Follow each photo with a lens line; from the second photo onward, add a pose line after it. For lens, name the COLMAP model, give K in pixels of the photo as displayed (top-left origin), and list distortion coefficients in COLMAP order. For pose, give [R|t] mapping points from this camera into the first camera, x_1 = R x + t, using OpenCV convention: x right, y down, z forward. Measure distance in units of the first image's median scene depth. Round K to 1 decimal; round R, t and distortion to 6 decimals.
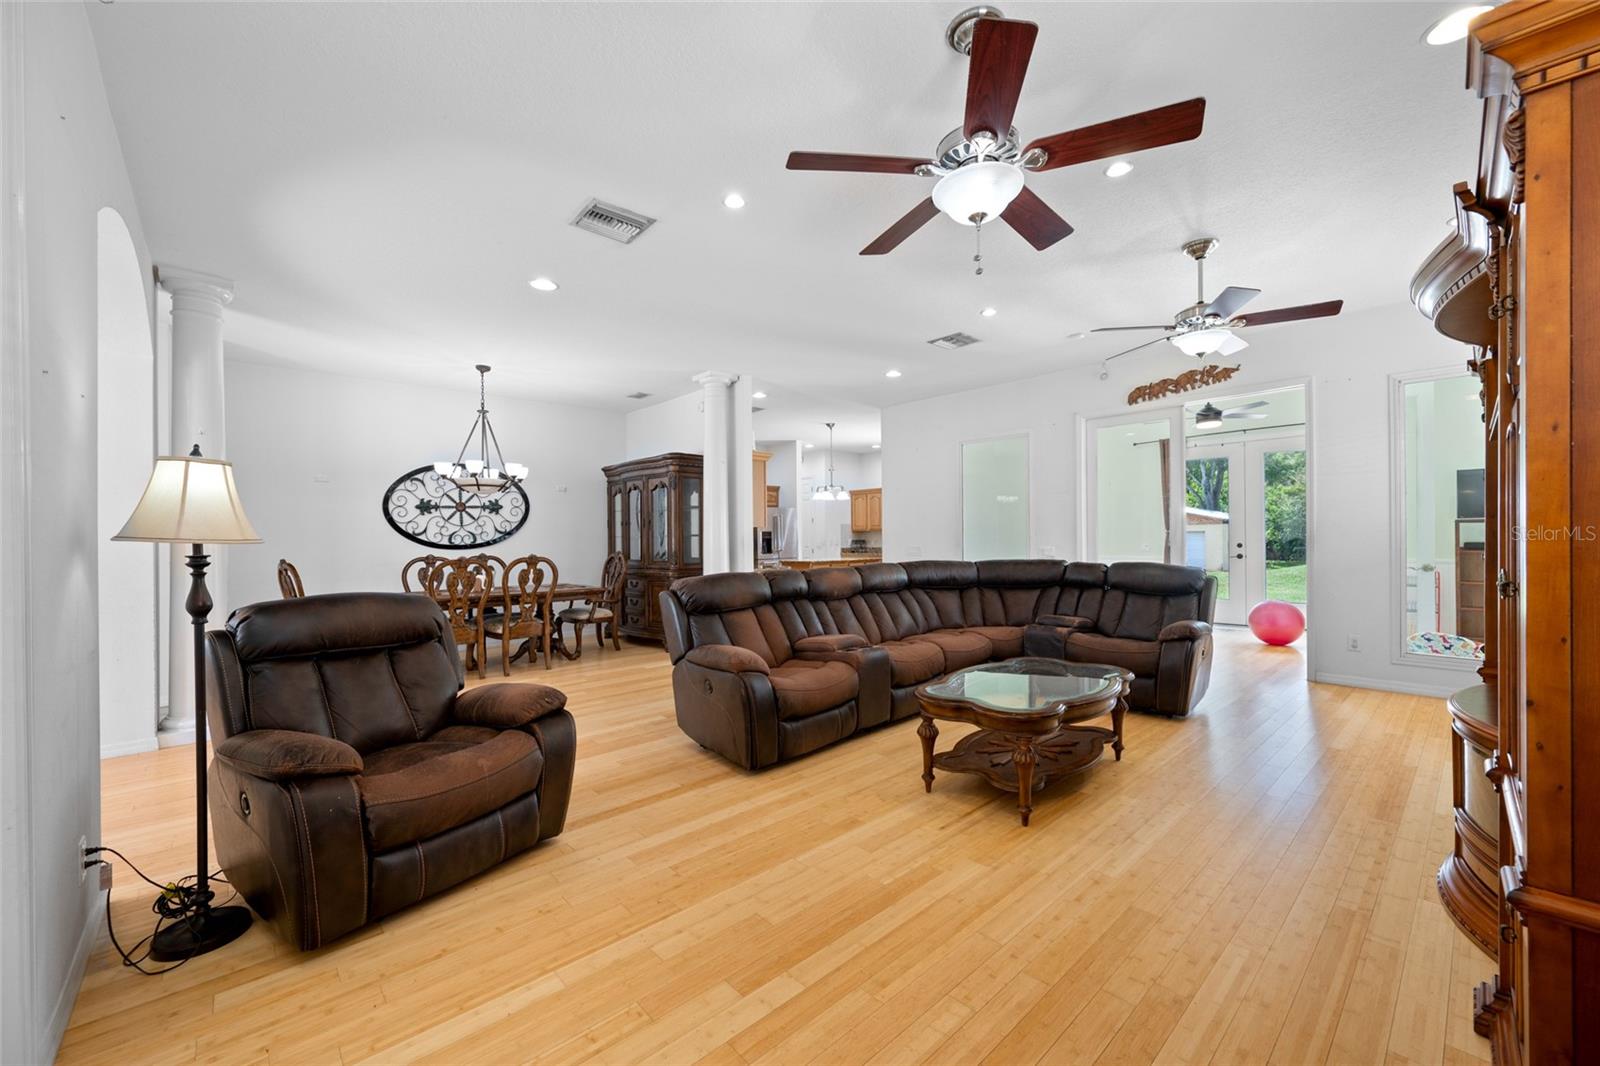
lens RADIAL K [[631.8, 0, 813.8], [0, 631.8, 537.1], [0, 0, 1]] dist [-0.000720, -0.000055]
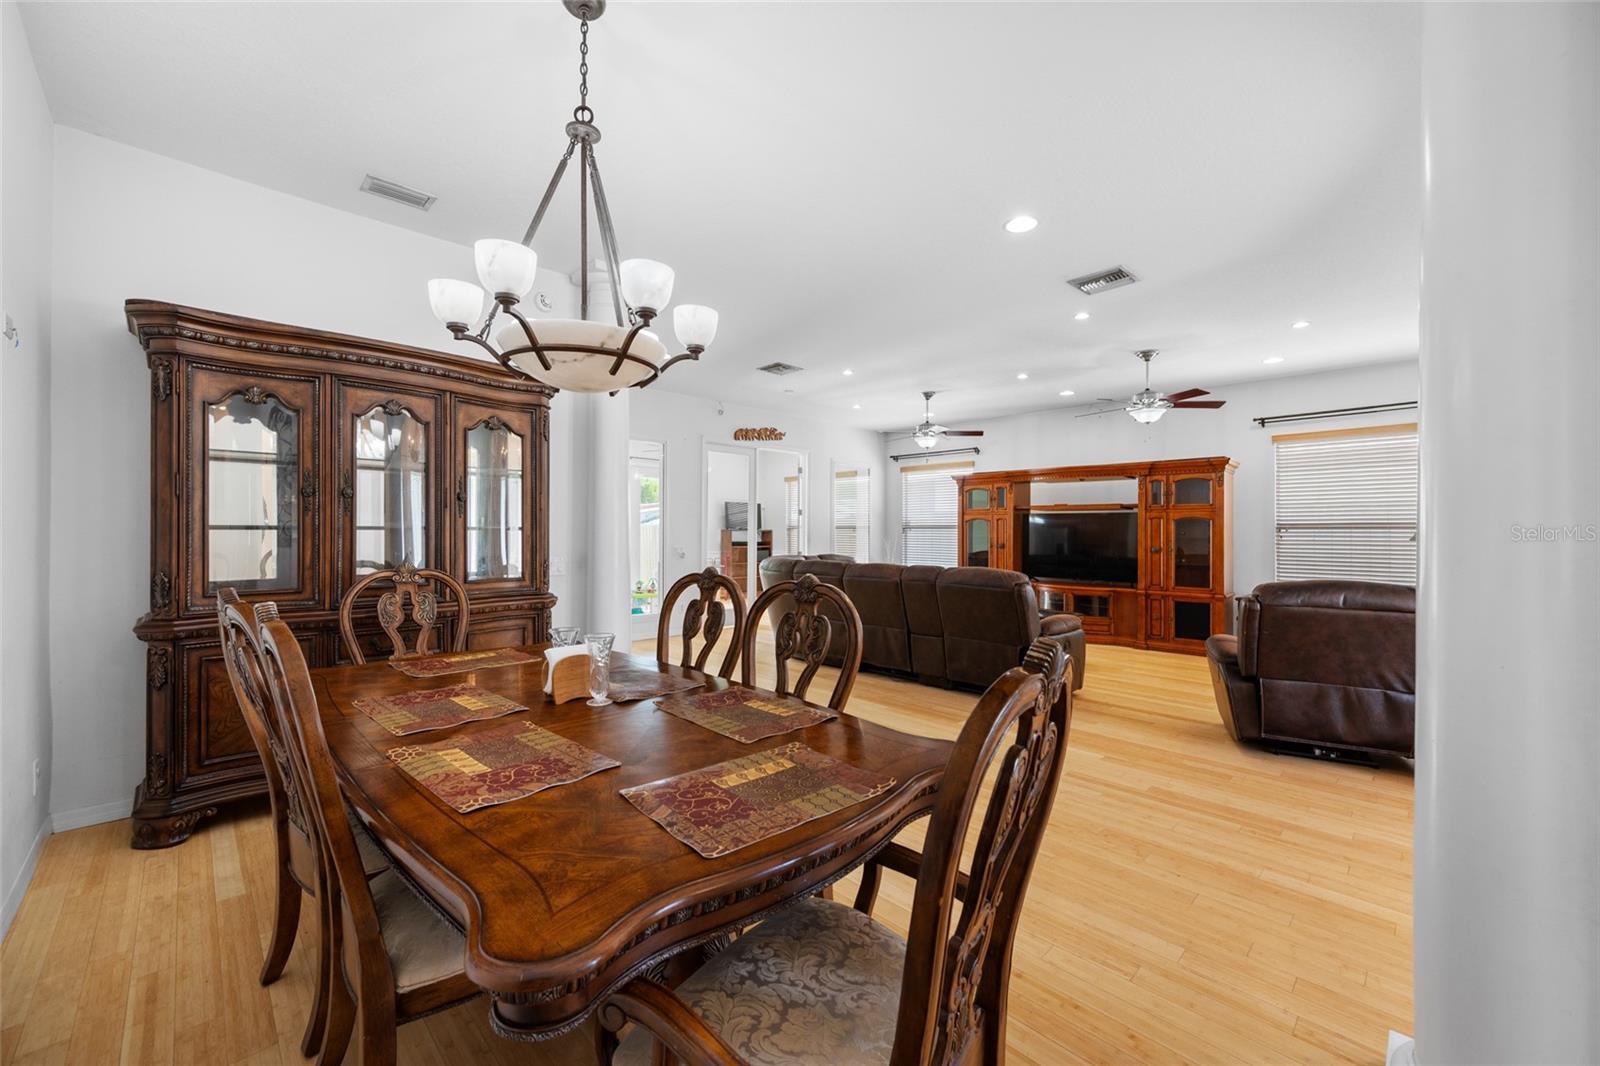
lens RADIAL K [[631.1, 0, 791.9], [0, 631.1, 534.6], [0, 0, 1]] dist [-0.001169, -0.000209]
pose [[-0.020774, 0.013208, 0.999697, -0.756568], [-0.005813, 0.999894, -0.013331, 0.008707], [-0.999767, -0.006088, -0.020695, 0.810184]]
